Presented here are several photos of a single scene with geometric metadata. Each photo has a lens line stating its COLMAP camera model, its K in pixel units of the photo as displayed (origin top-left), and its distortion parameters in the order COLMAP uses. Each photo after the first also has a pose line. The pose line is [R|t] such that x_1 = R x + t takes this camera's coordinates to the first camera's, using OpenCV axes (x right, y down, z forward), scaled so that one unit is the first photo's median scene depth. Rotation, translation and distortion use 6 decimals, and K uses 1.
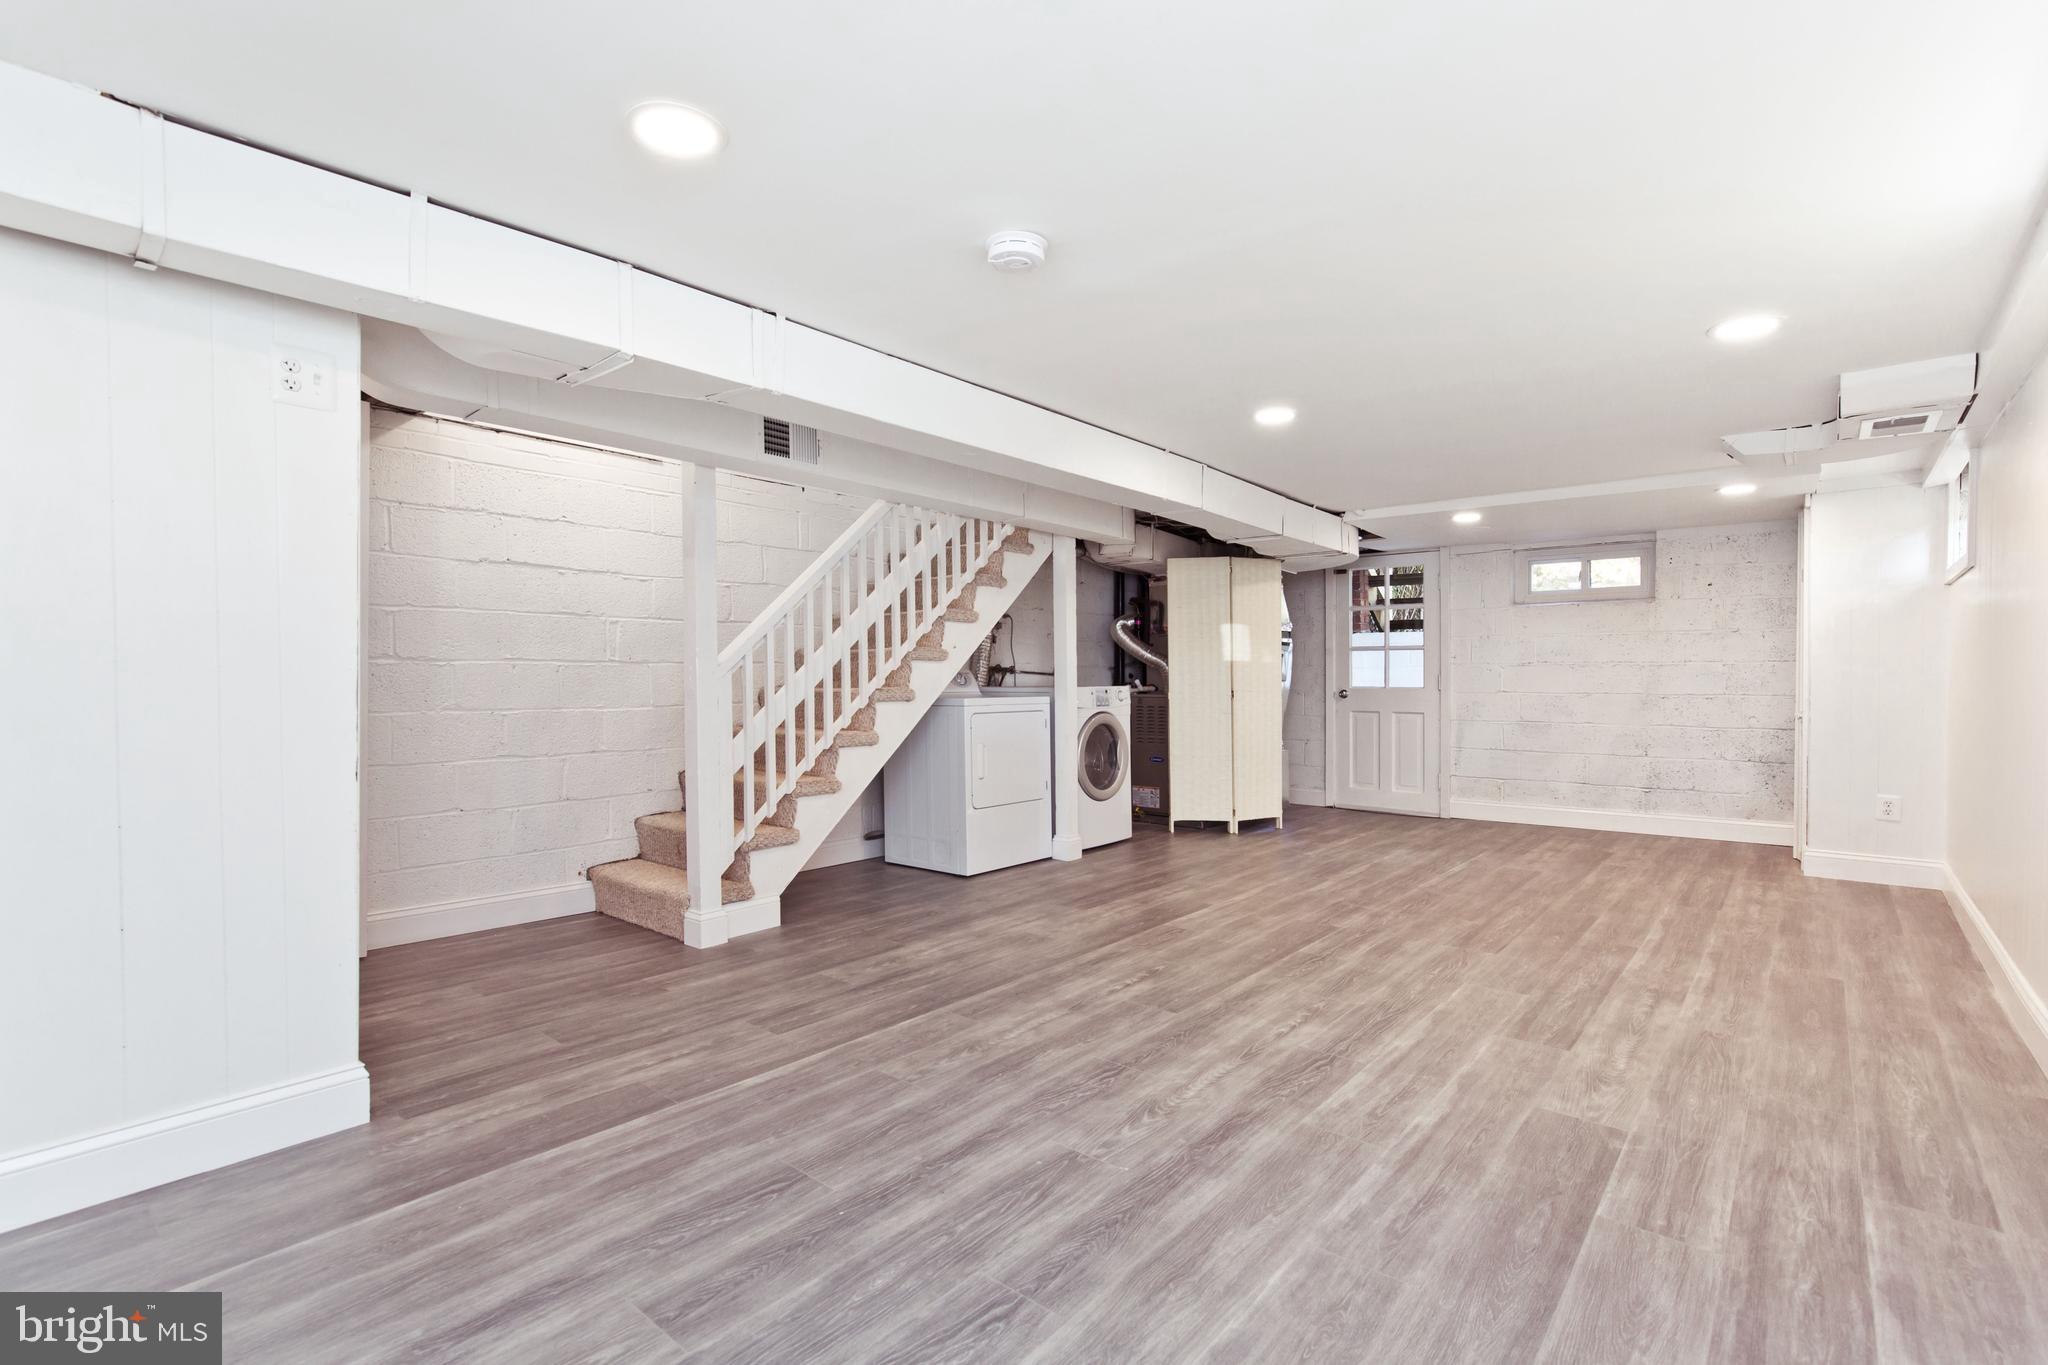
lens RADIAL K [[917.8, 0, 1029.2], [0, 917.8, 675.8], [0, 0, 1]] dist [0.000065, -0.000161]
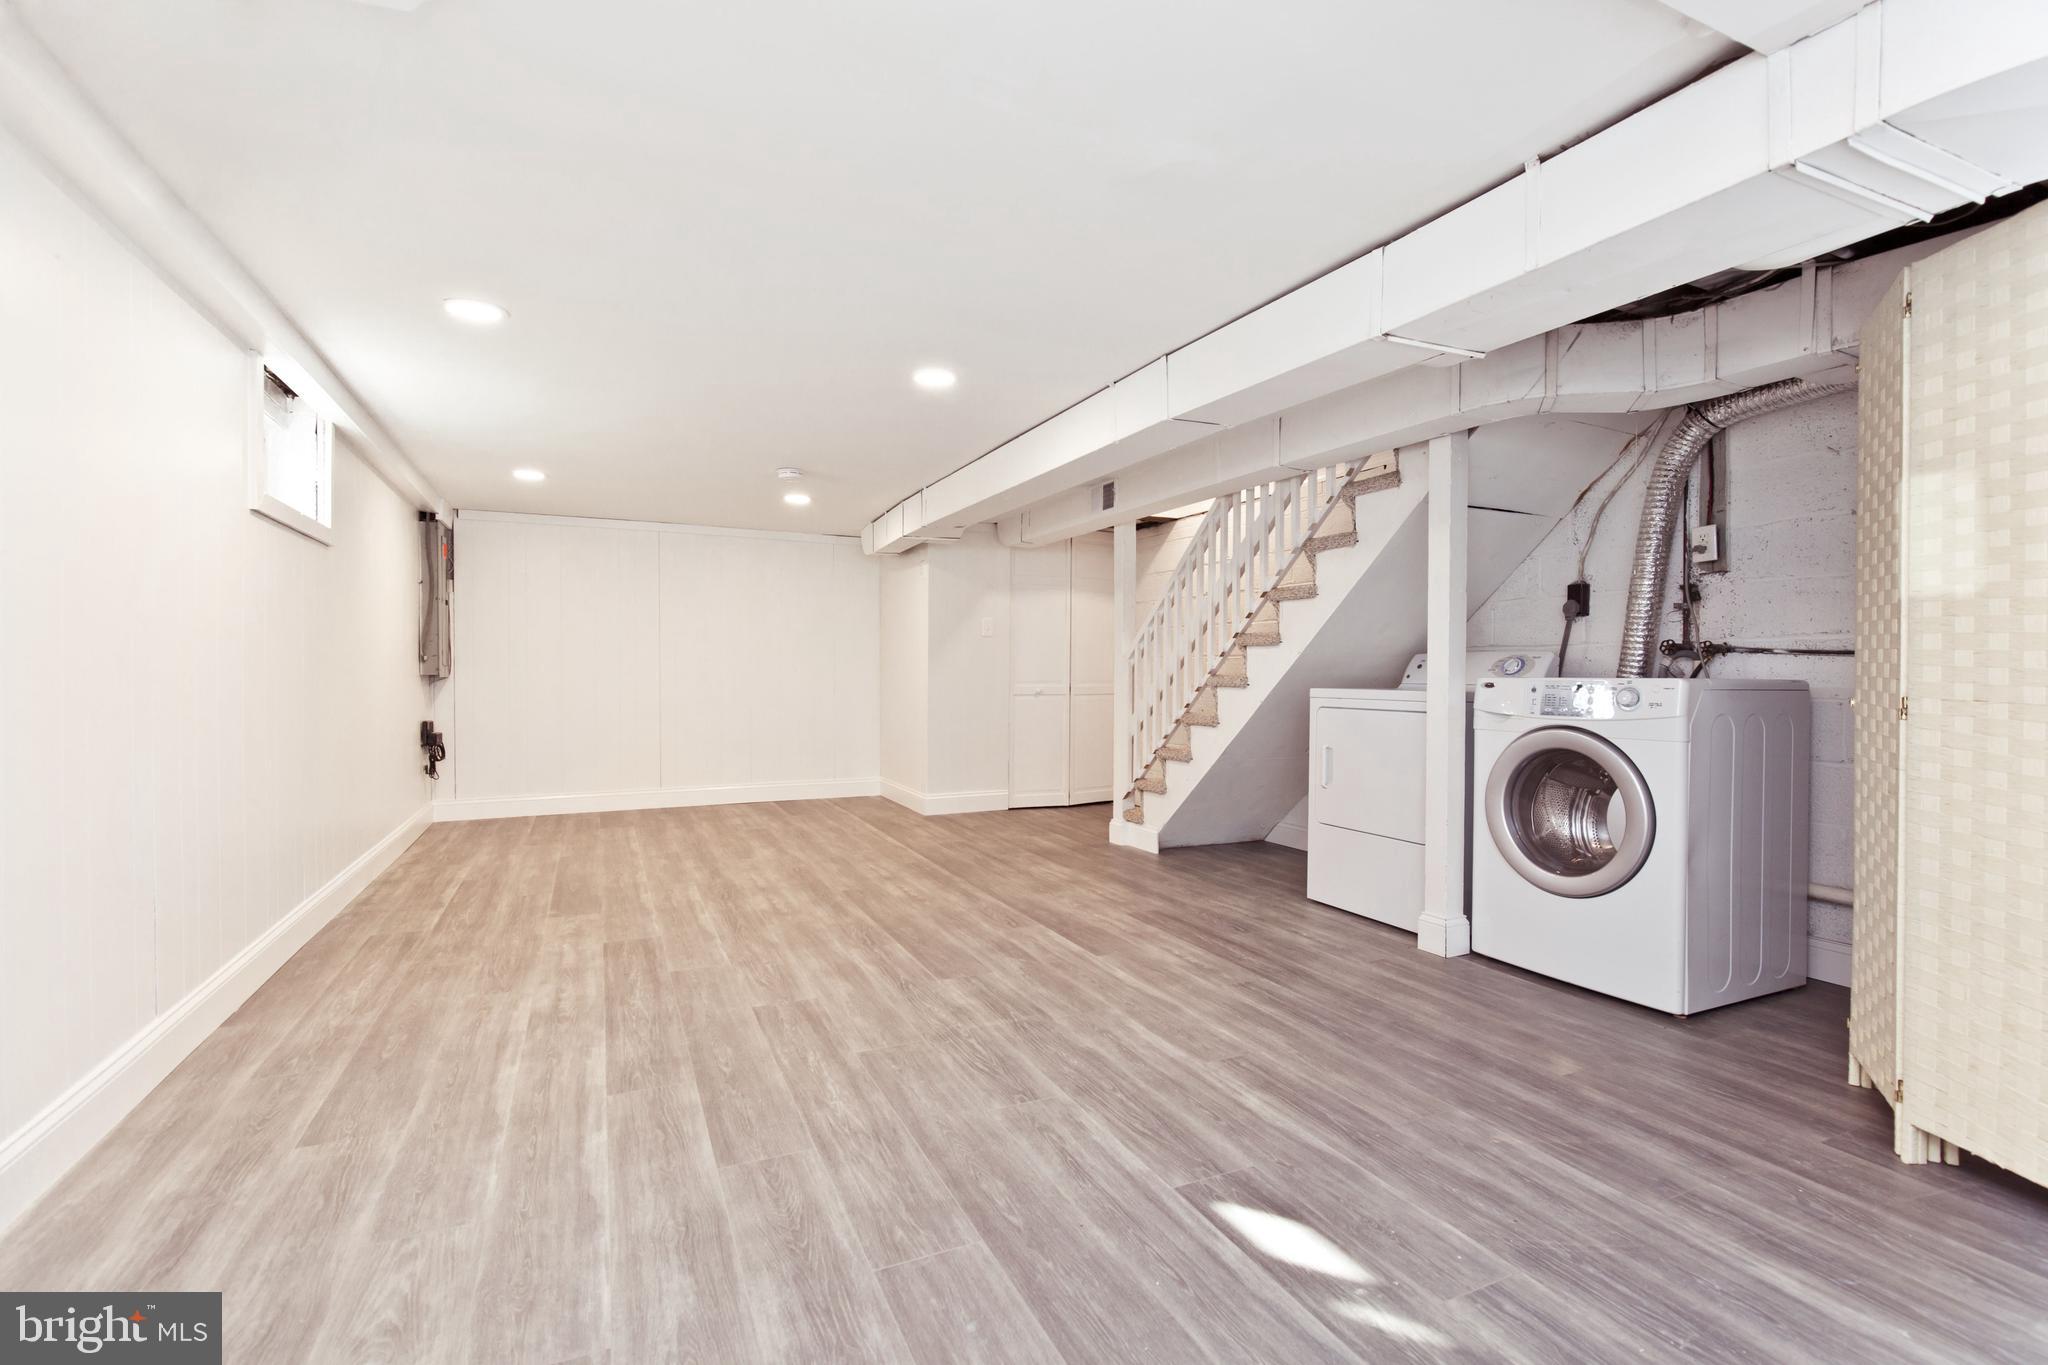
lens RADIAL K [[917.8, 0, 1029.2], [0, 917.8, 675.8], [0, 0, 1]] dist [0.000065, -0.000161]
pose [[-0.411308, -0.001242, -0.911495, 1.204922], [-0.001827, 0.999998, -0.000538, 0.019973], [0.911494, 0.001444, -0.411310, 1.642564]]
